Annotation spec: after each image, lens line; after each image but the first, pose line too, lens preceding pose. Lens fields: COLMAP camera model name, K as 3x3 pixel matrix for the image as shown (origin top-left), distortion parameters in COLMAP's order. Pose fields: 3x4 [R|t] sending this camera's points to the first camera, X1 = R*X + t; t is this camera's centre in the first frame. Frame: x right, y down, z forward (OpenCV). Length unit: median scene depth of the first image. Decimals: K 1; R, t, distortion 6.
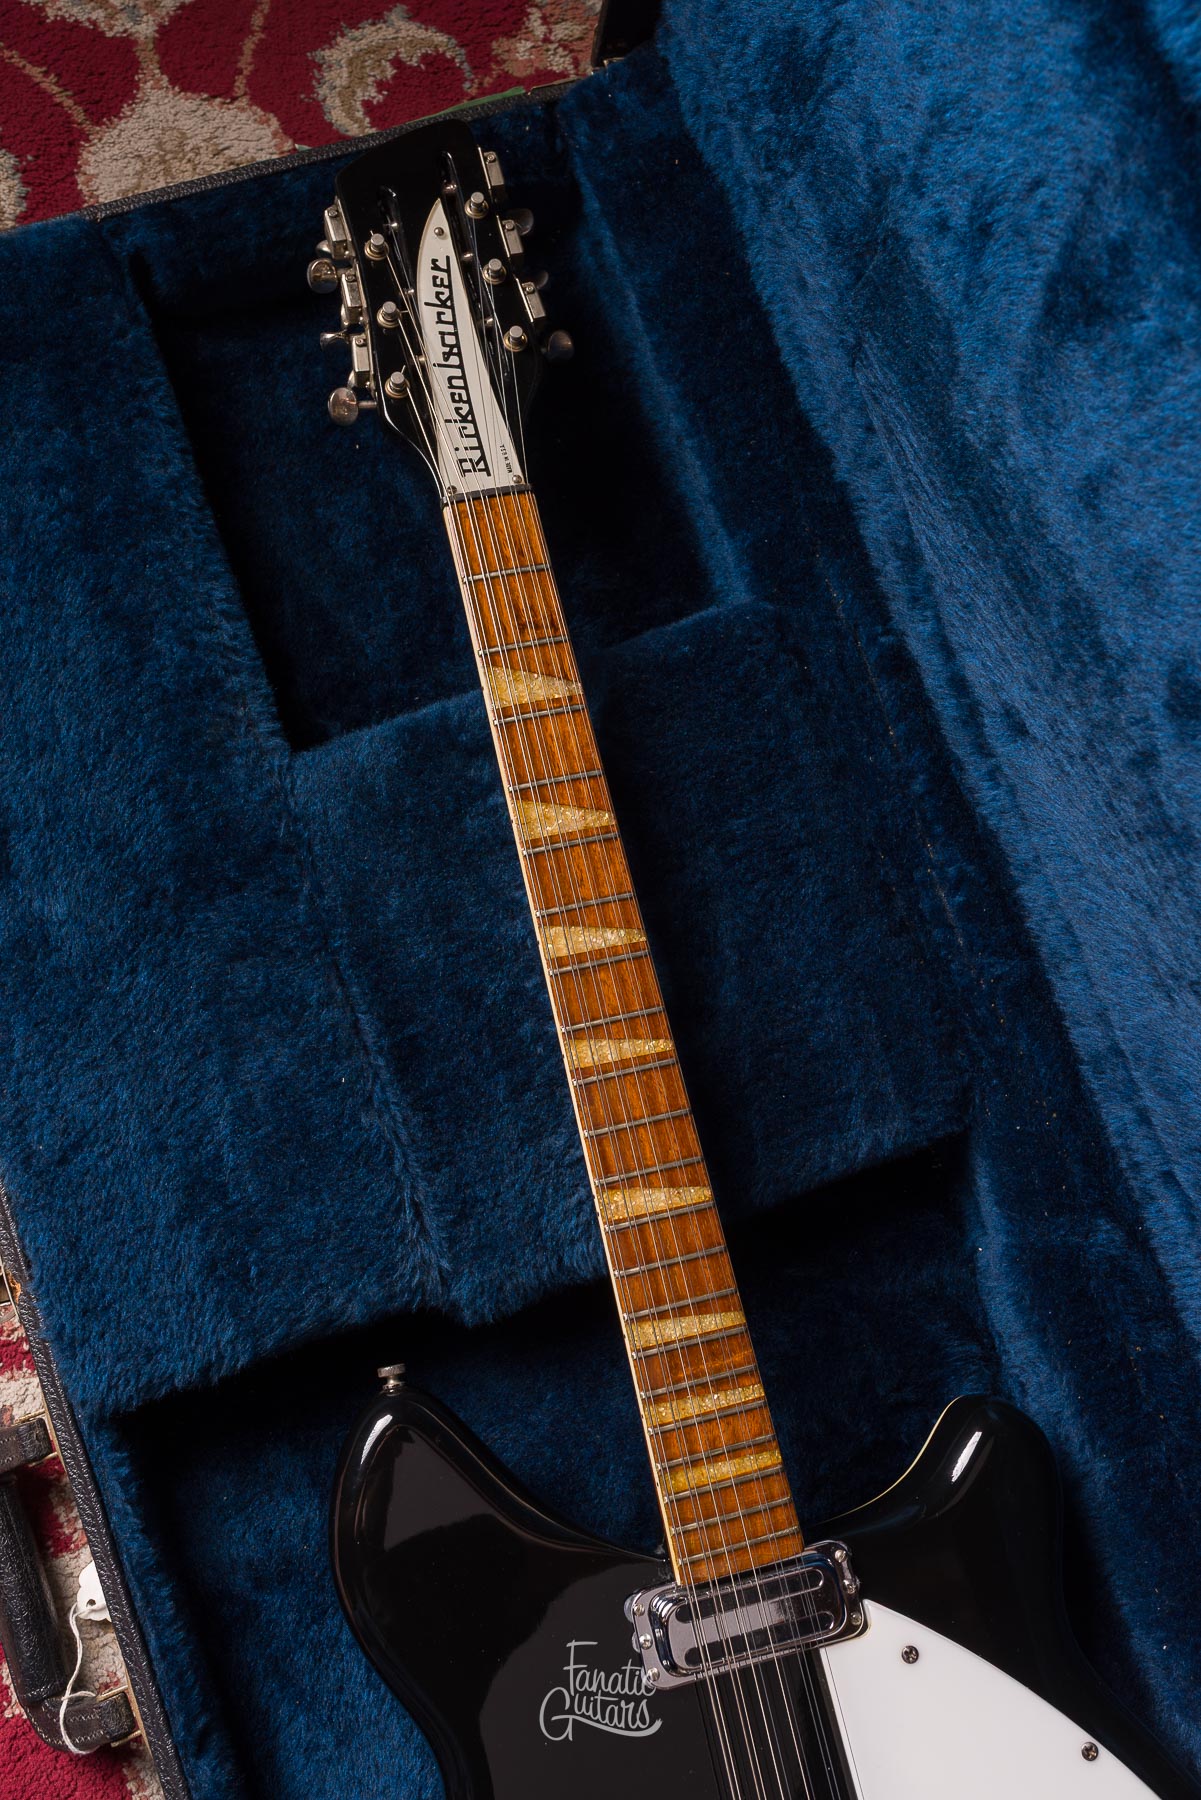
lens RADIAL K [[1739.3, 0, 604.6], [0, 1739.3, 901.6], [0, 0, 1]] dist [0.000349, 0.000313]
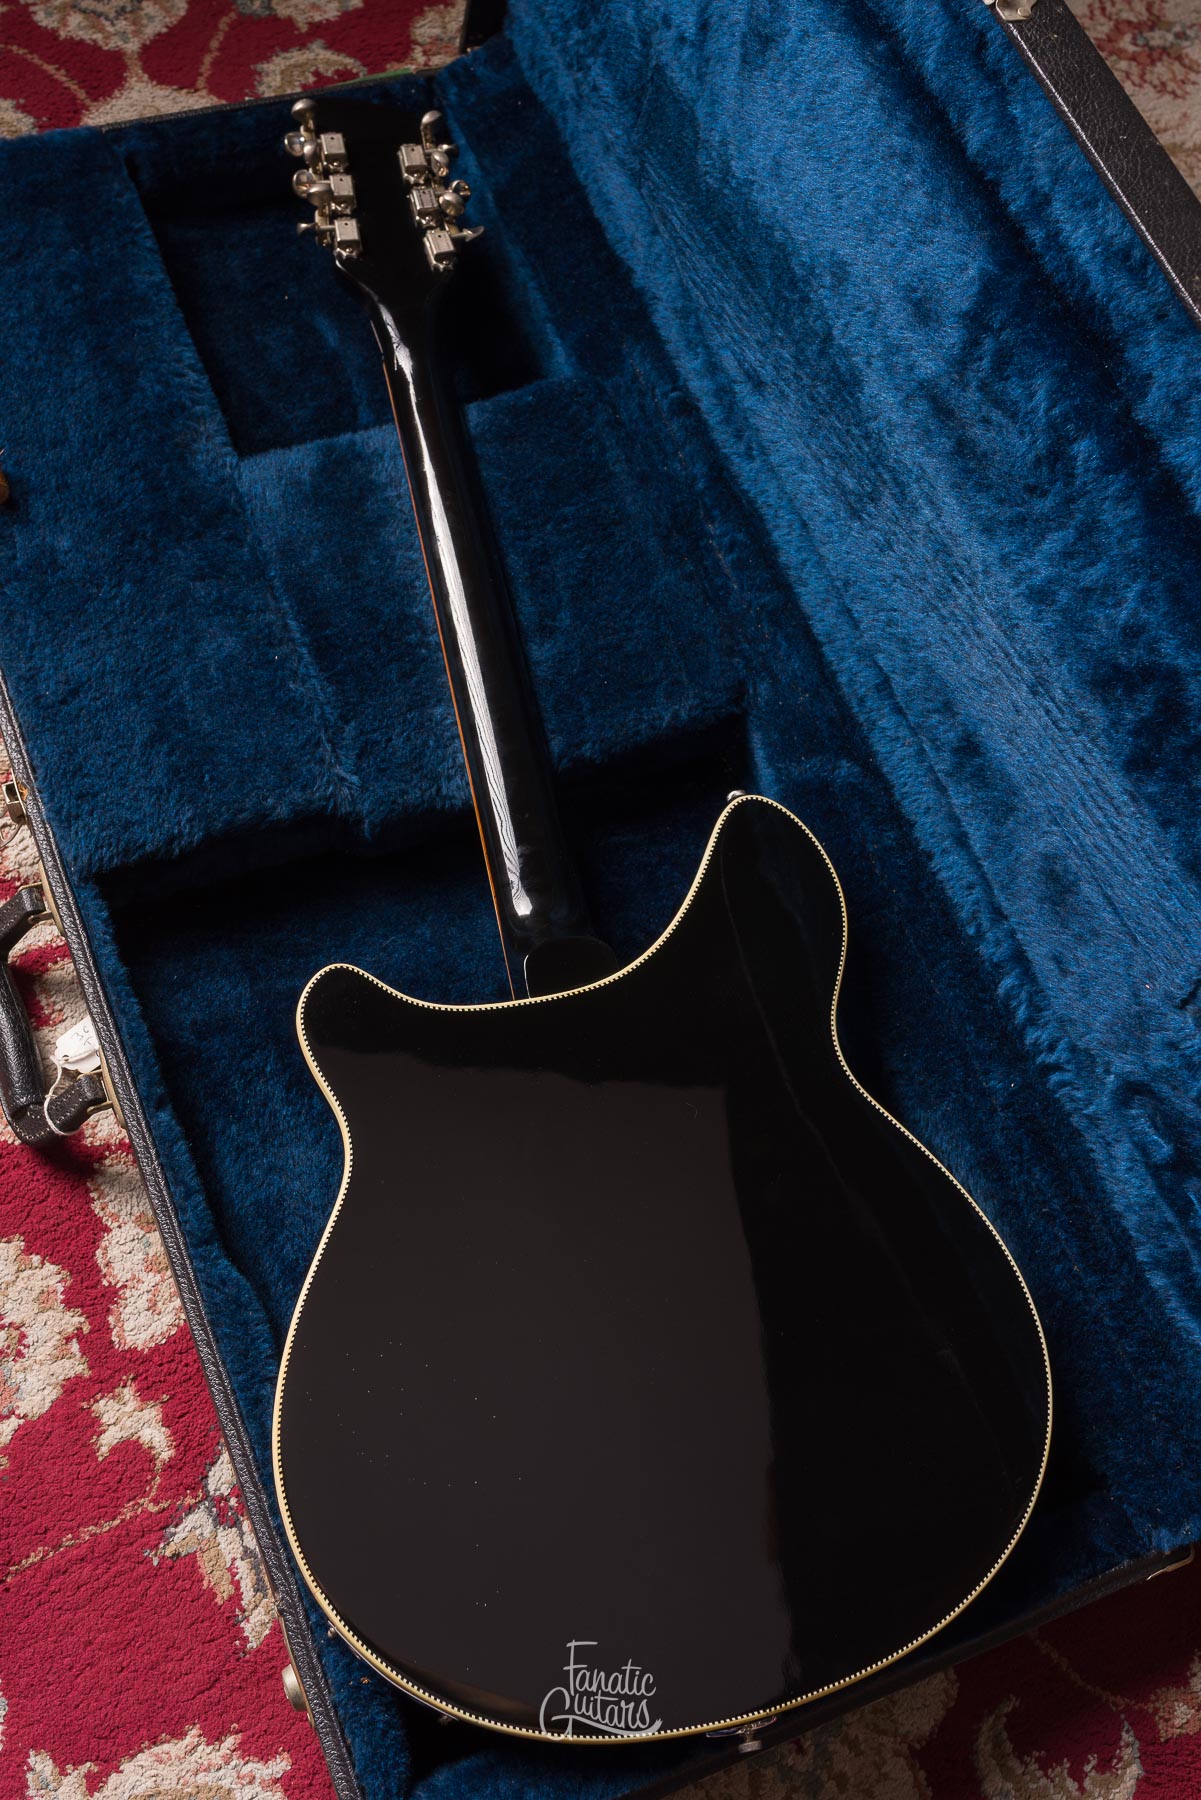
lens RADIAL K [[1935.2, 0, 603.6], [0, 1935.2, 890.2], [0, 0, 1]] dist [0.005293, -0.011227]
pose [[0.998020, -0.008231, 0.062353, 0.006822], [0.023100, 0.970080, -0.241683, 0.625877], [-0.058499, 0.242645, 0.968350, -0.403933]]
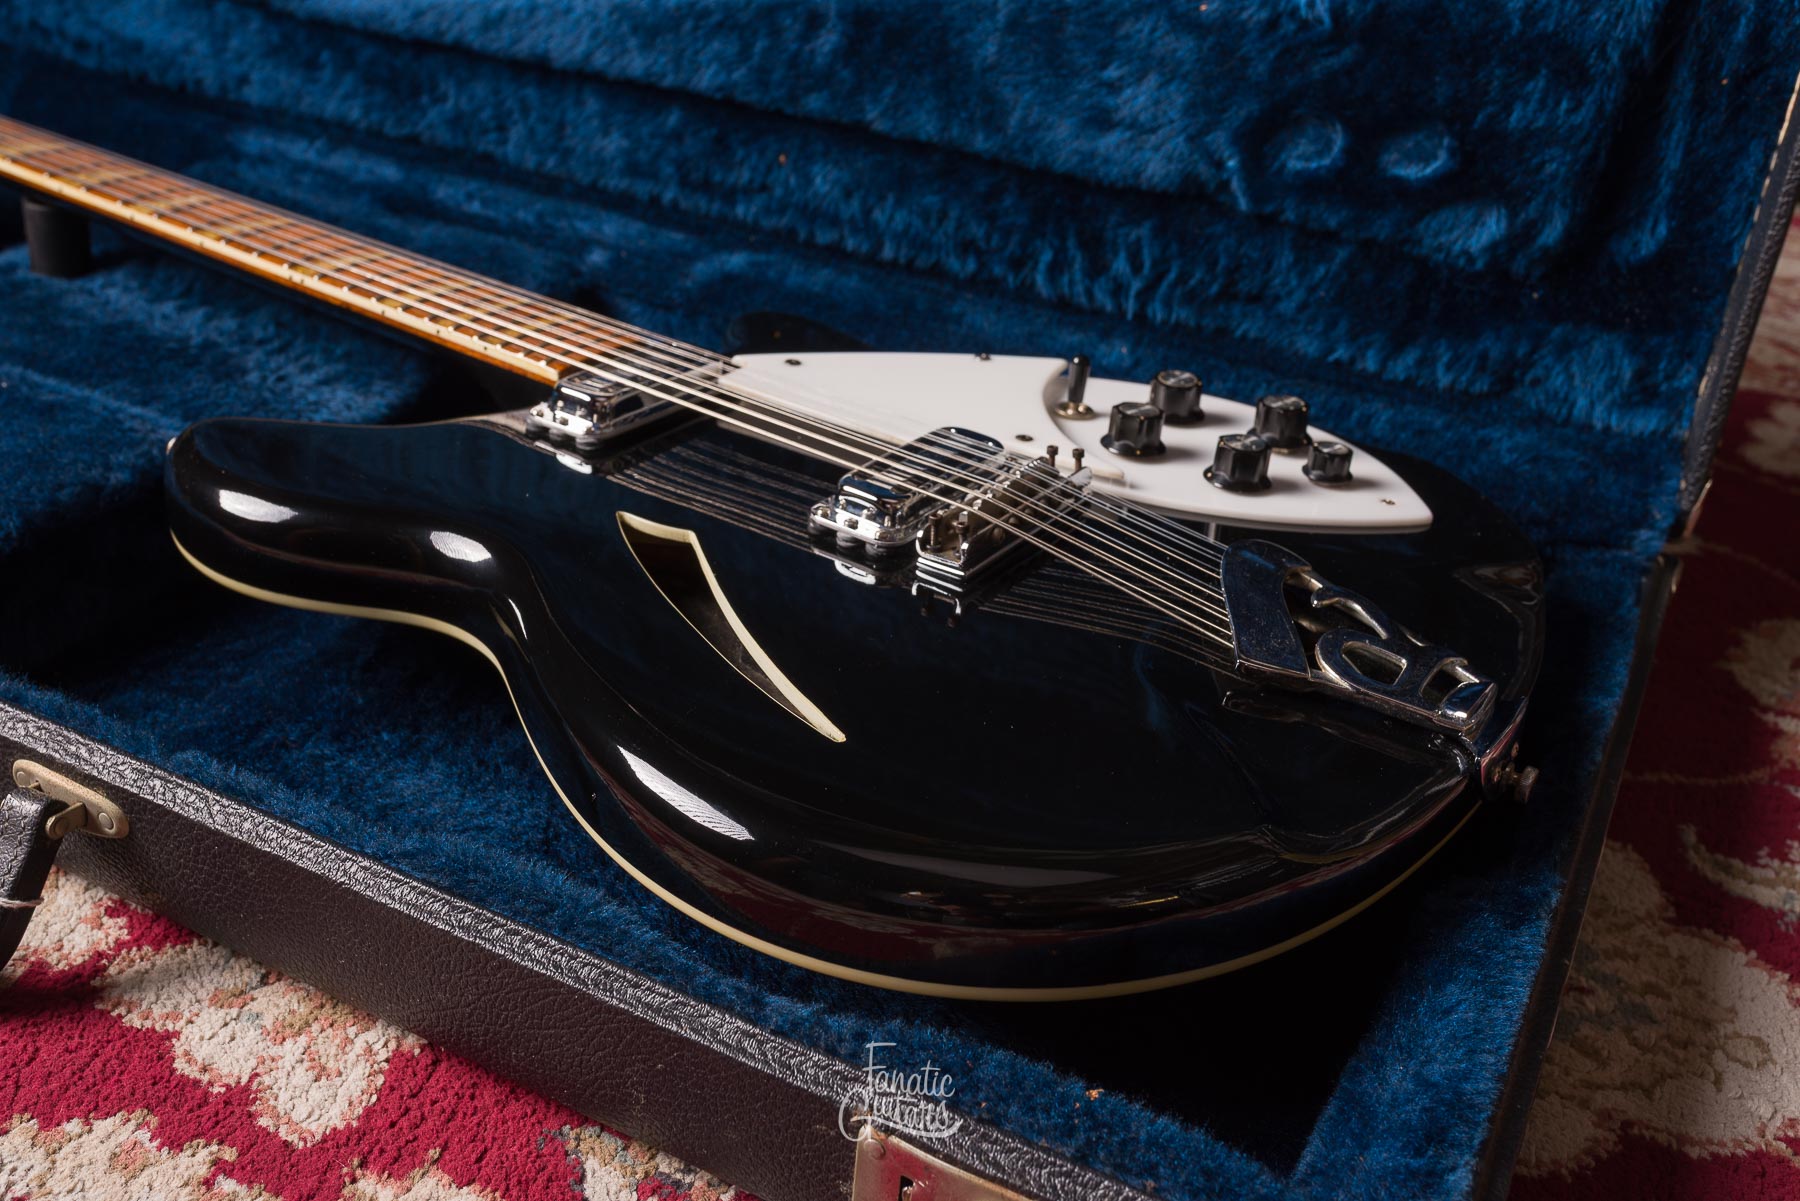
lens RADIAL K [[1766.3, 0, 902.2], [0, 1766.3, 593.8], [0, 0, 1]] dist [0.005203, -0.013610]
pose [[0.735531, -0.377150, 0.562807, -0.367493], [0.662964, 0.571788, -0.483257, 0.941106], [-0.139546, 0.728572, 0.670604, 0.352356]]
